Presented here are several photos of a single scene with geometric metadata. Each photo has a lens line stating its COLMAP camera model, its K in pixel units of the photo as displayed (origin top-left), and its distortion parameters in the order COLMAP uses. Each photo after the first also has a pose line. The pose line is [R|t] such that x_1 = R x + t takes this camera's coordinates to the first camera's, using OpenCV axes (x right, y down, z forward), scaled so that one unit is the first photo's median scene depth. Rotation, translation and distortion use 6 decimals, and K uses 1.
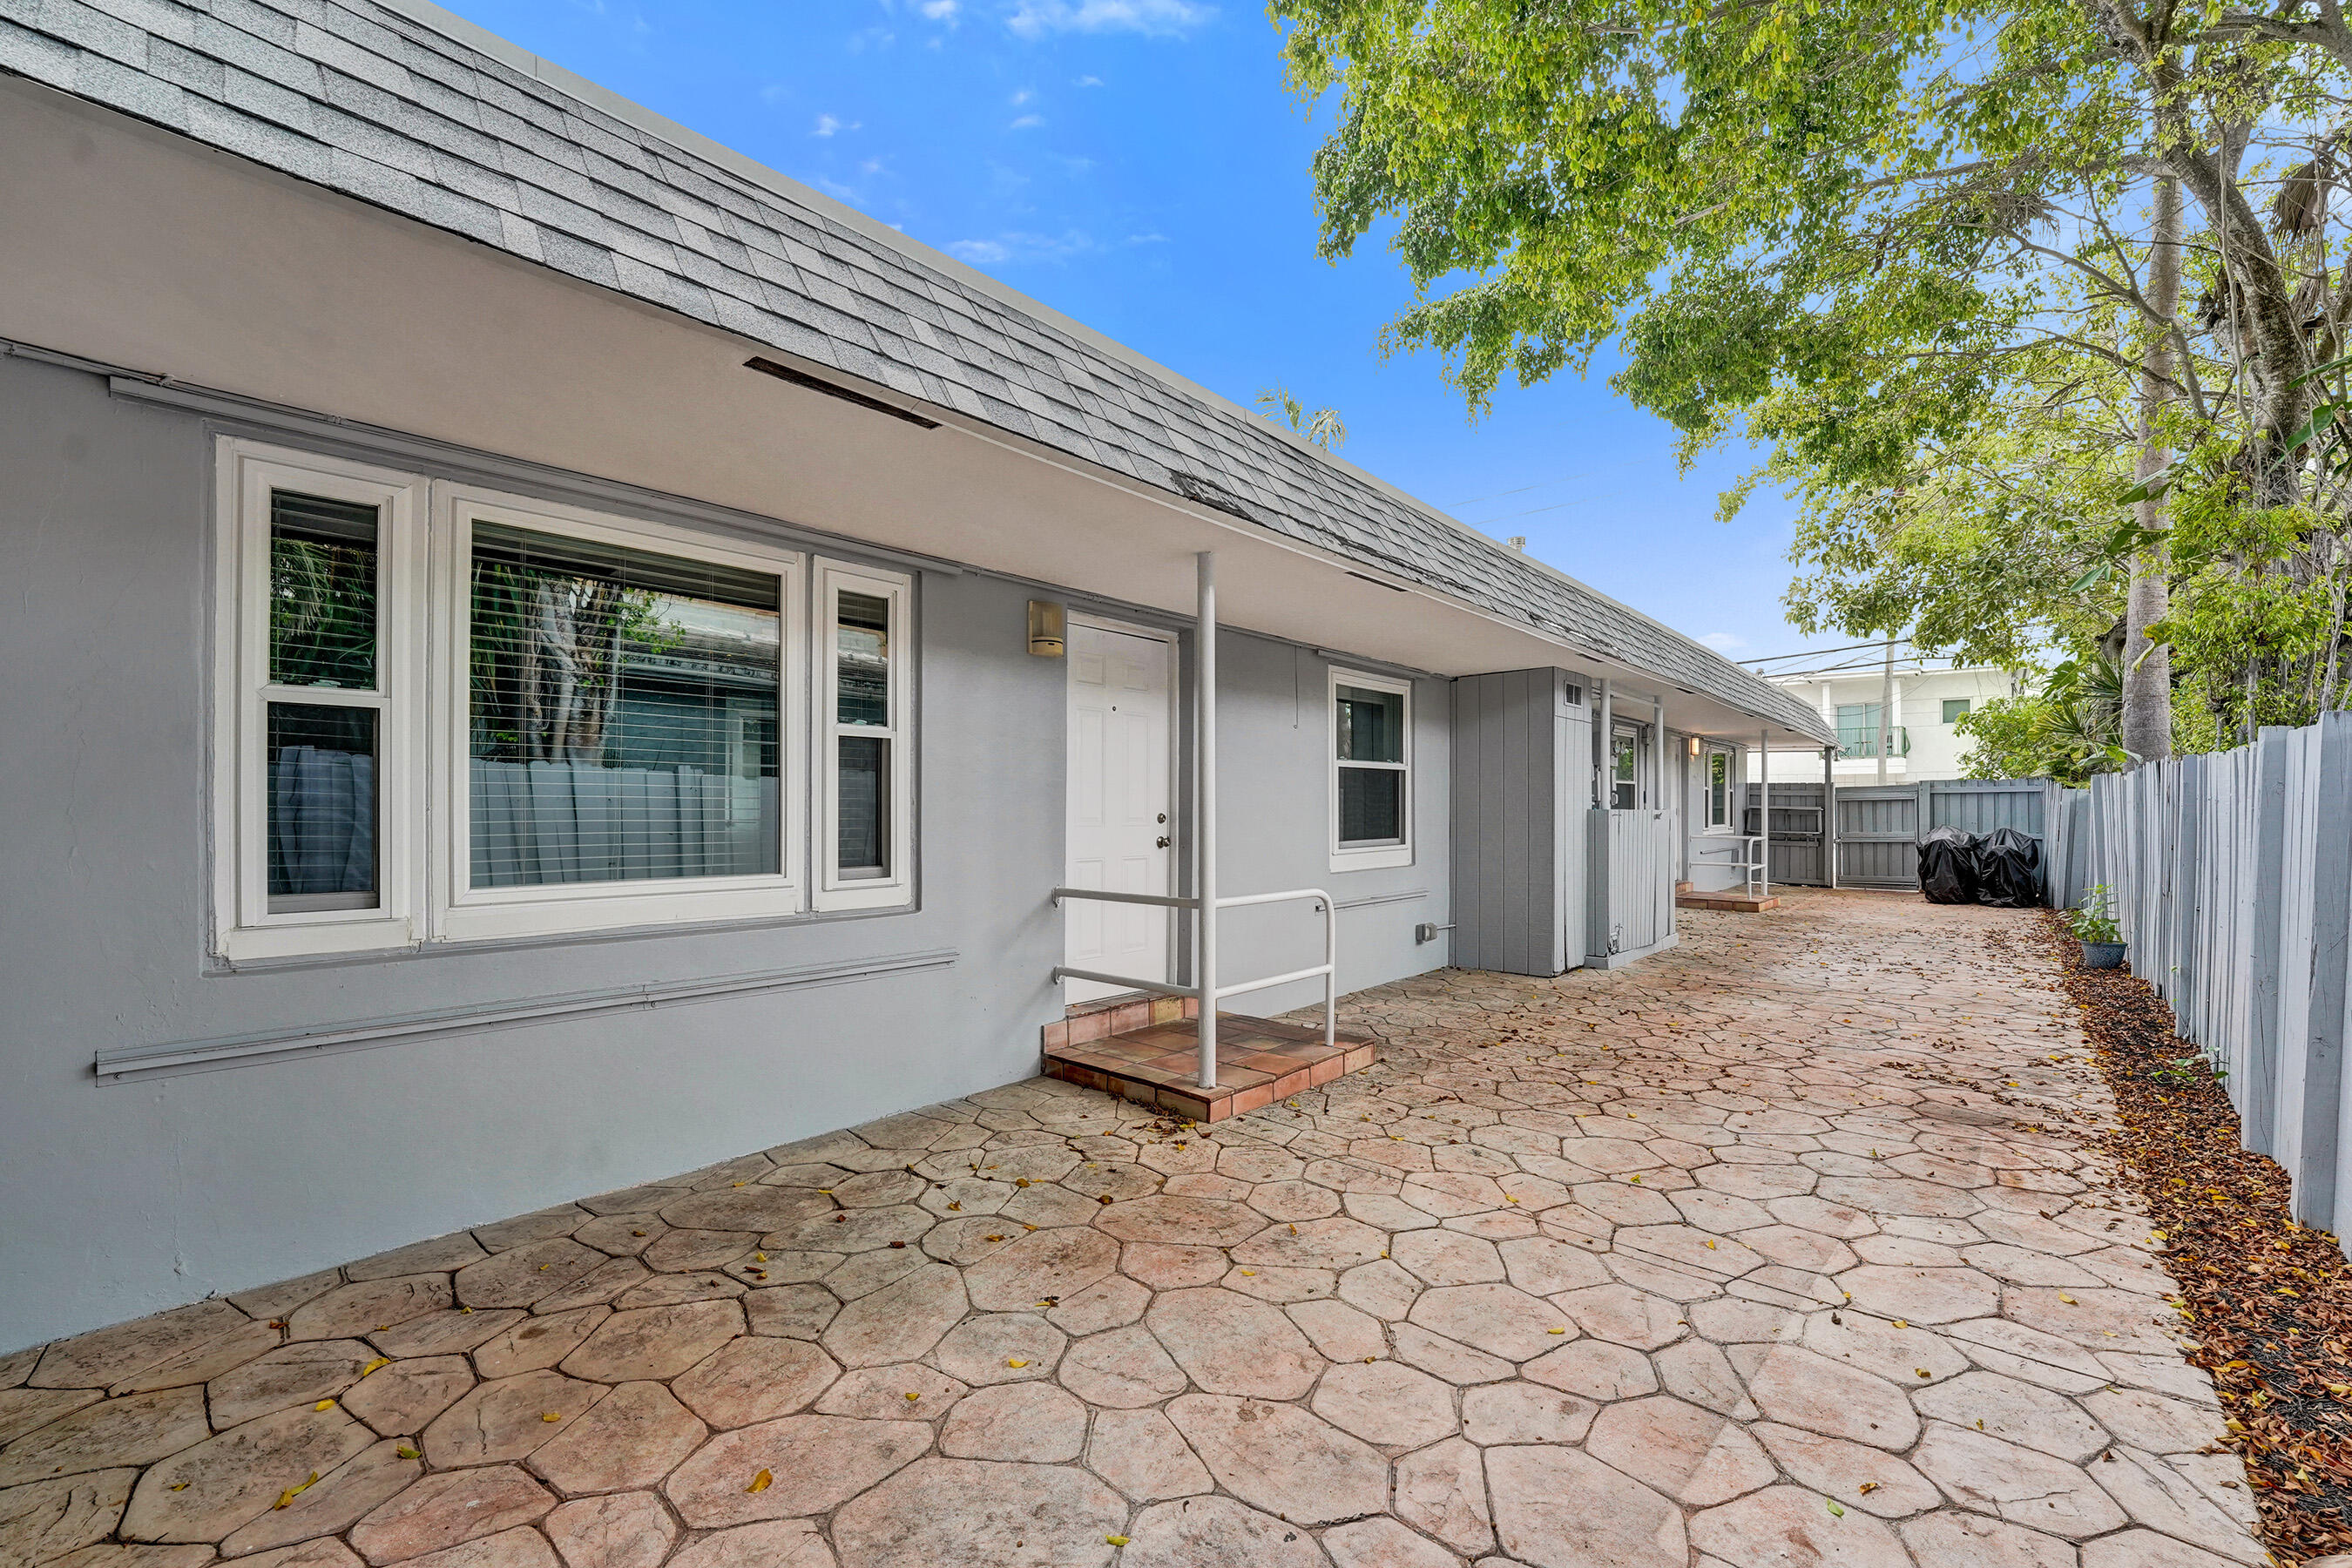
lens RADIAL K [[960.8, 0, 1220.8], [0, 960.8, 808.0], [0, 0, 1]] dist [-0.016954, -0.000061]
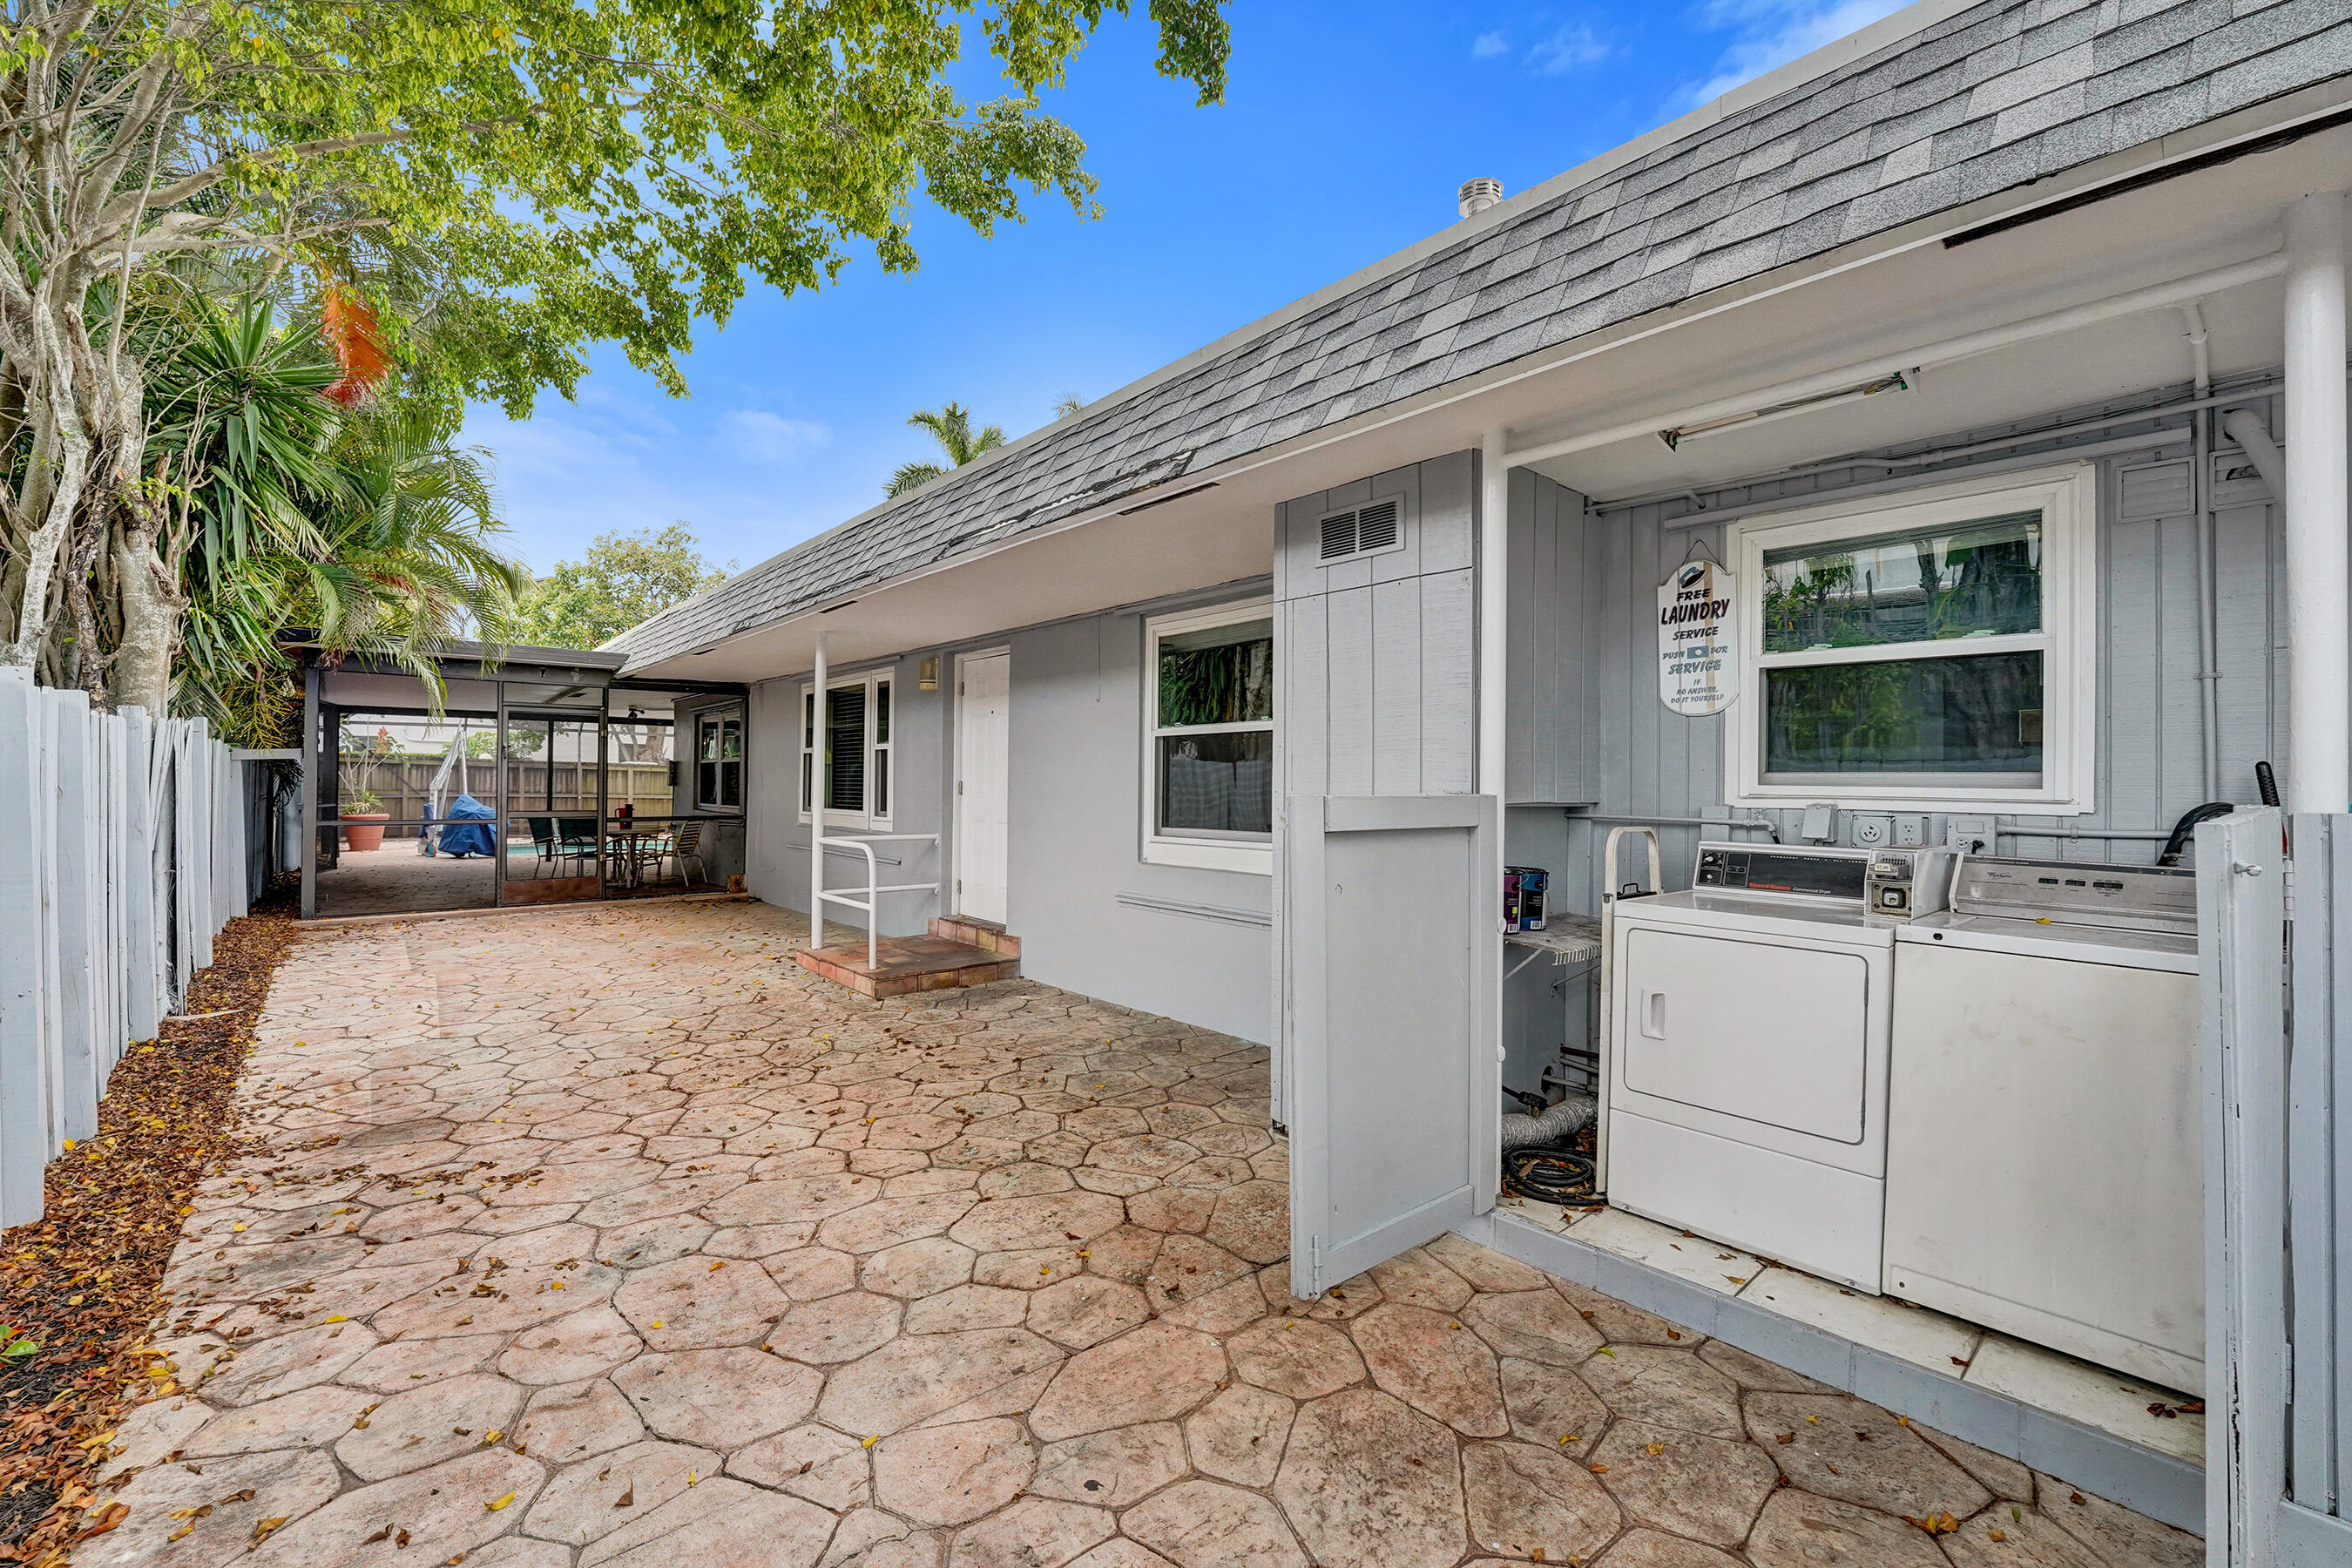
lens RADIAL K [[956.4, 0, 1131.1], [0, 956.4, 781.3], [0, 0, 1]] dist [-0.023119, 0.000236]
pose [[-0.179054, -0.008103, -0.983806, 1.304646], [-0.010333, 0.999926, -0.006355, 0.002107], [0.983785, 0.009028, -0.179125, 1.564421]]
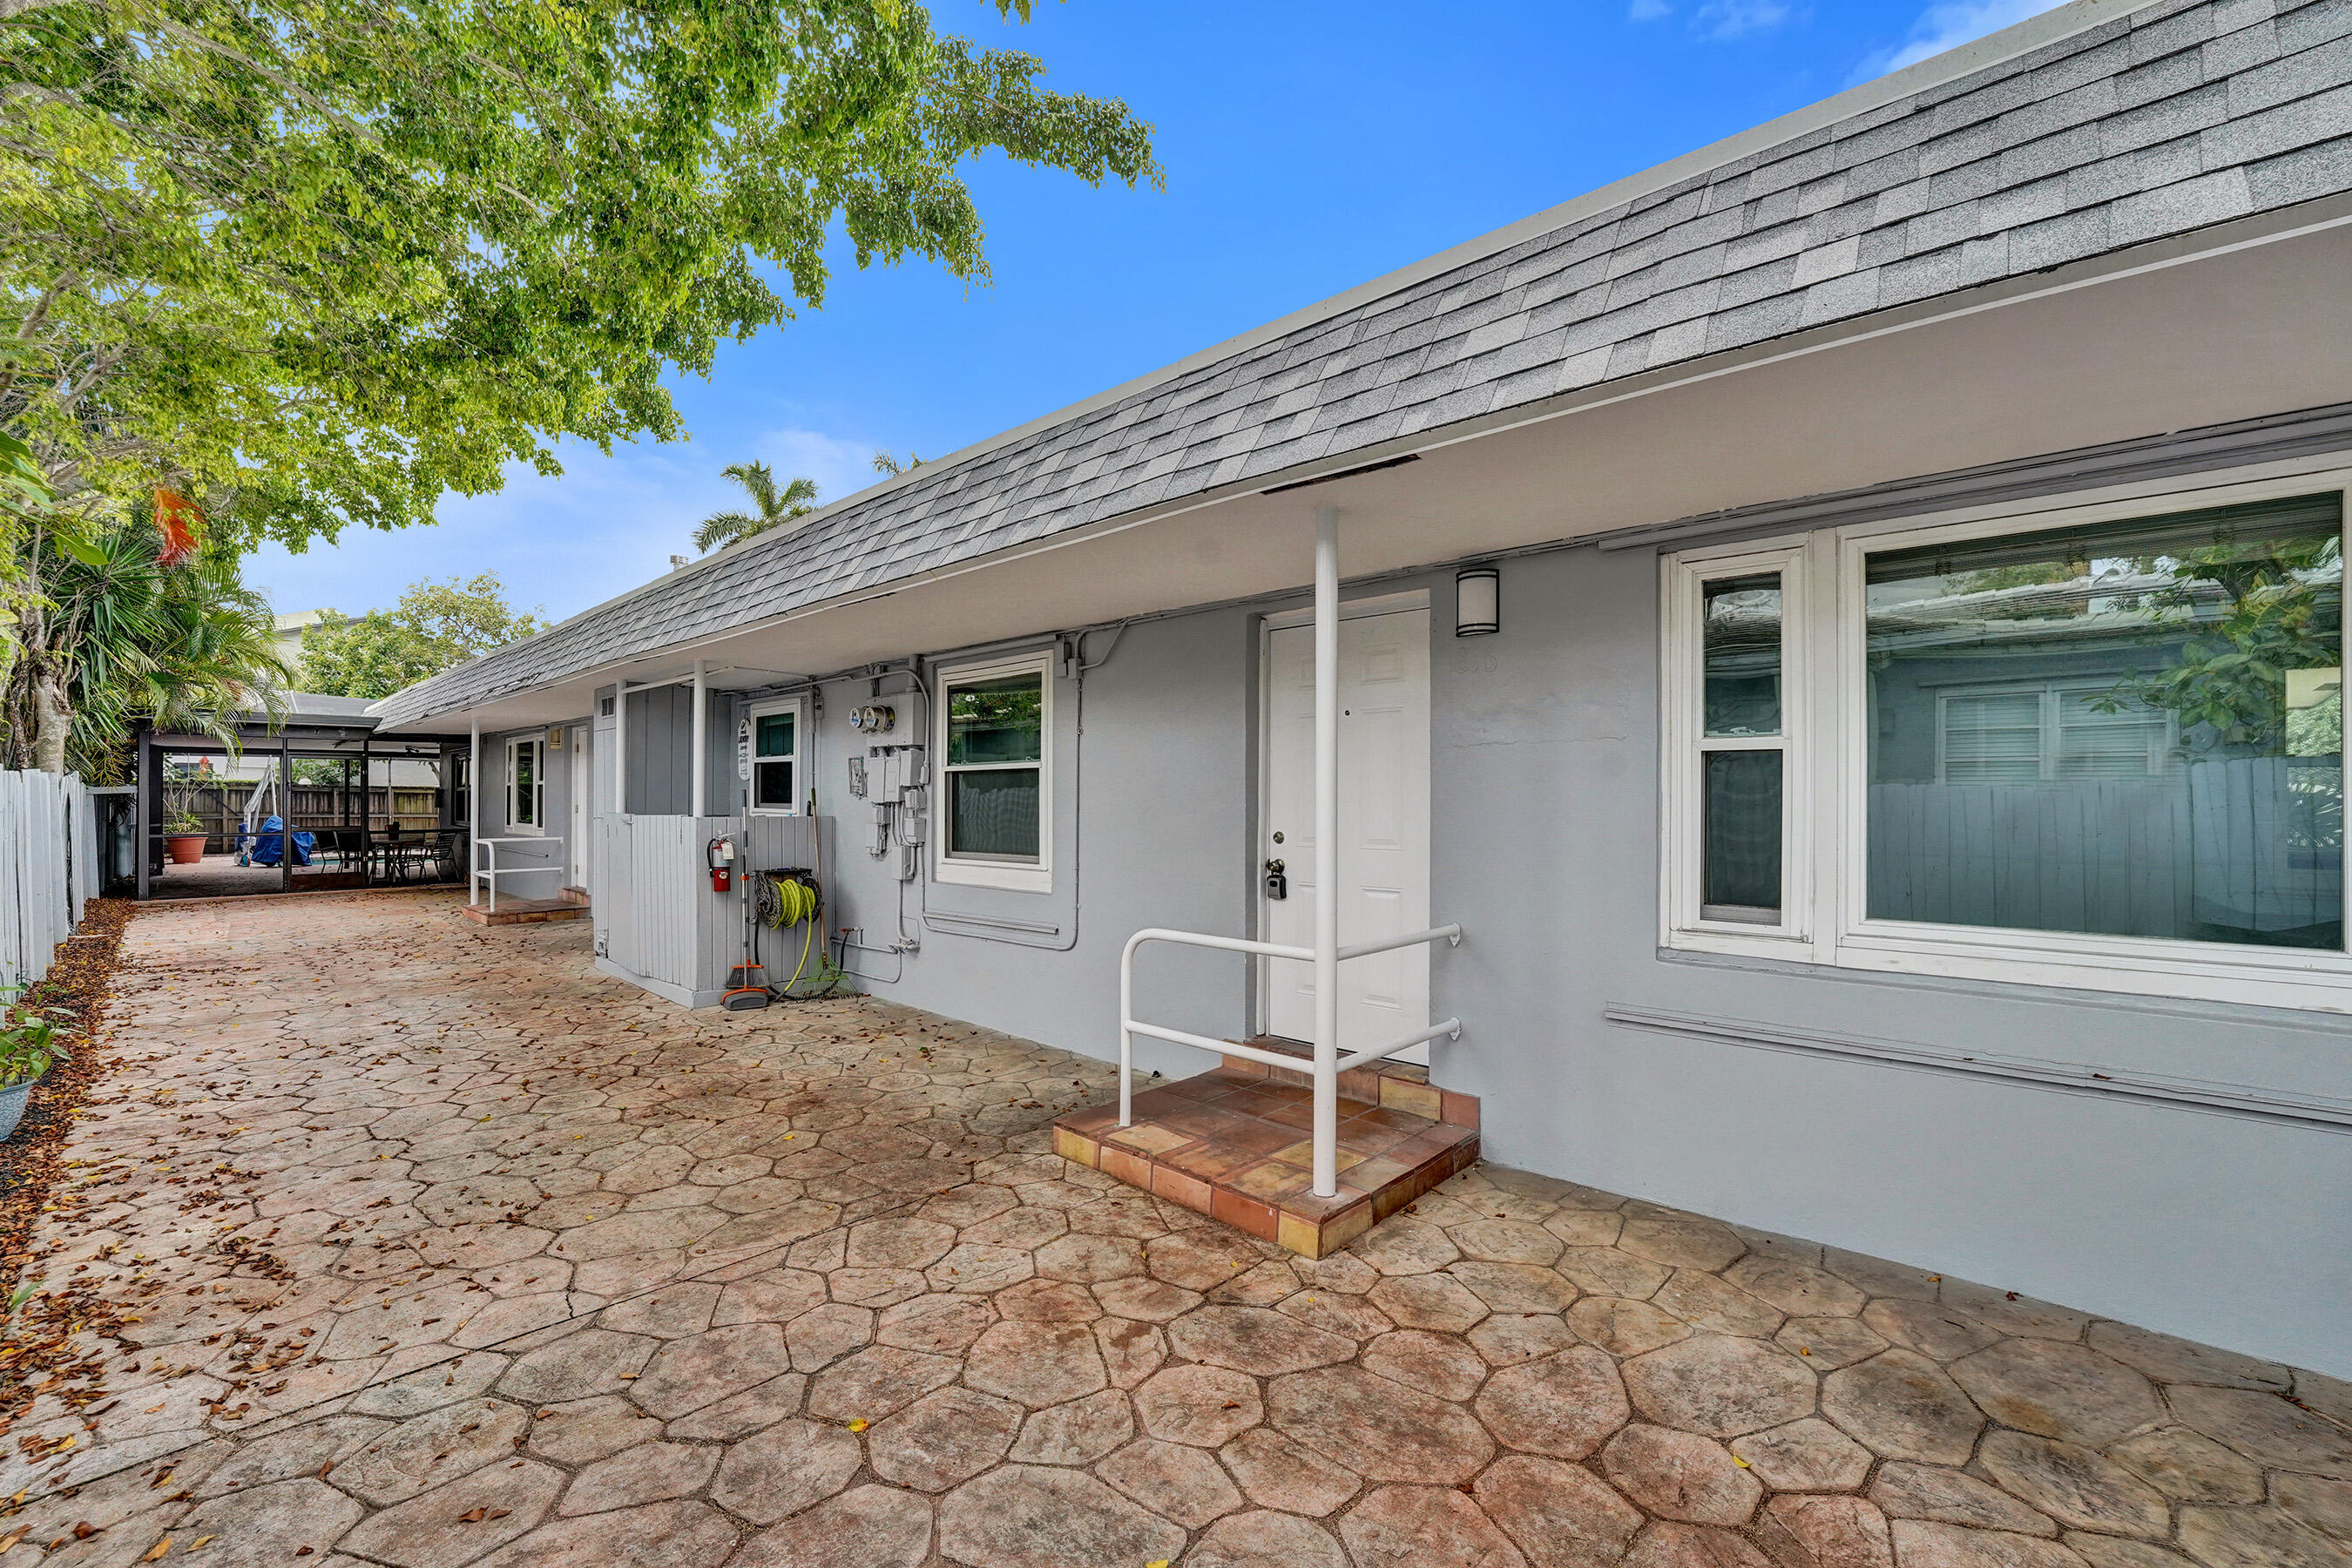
lens RADIAL K [[961.5, 0, 1130.4], [0, 961.5, 798.5], [0, 0, 1]] dist [-0.019925, 0.000414]
pose [[-0.079125, -0.002621, -0.996861, 2.247443], [-0.001273, 0.999996, -0.002528, -0.017359], [0.996864, 0.001069, -0.079128, 2.686616]]
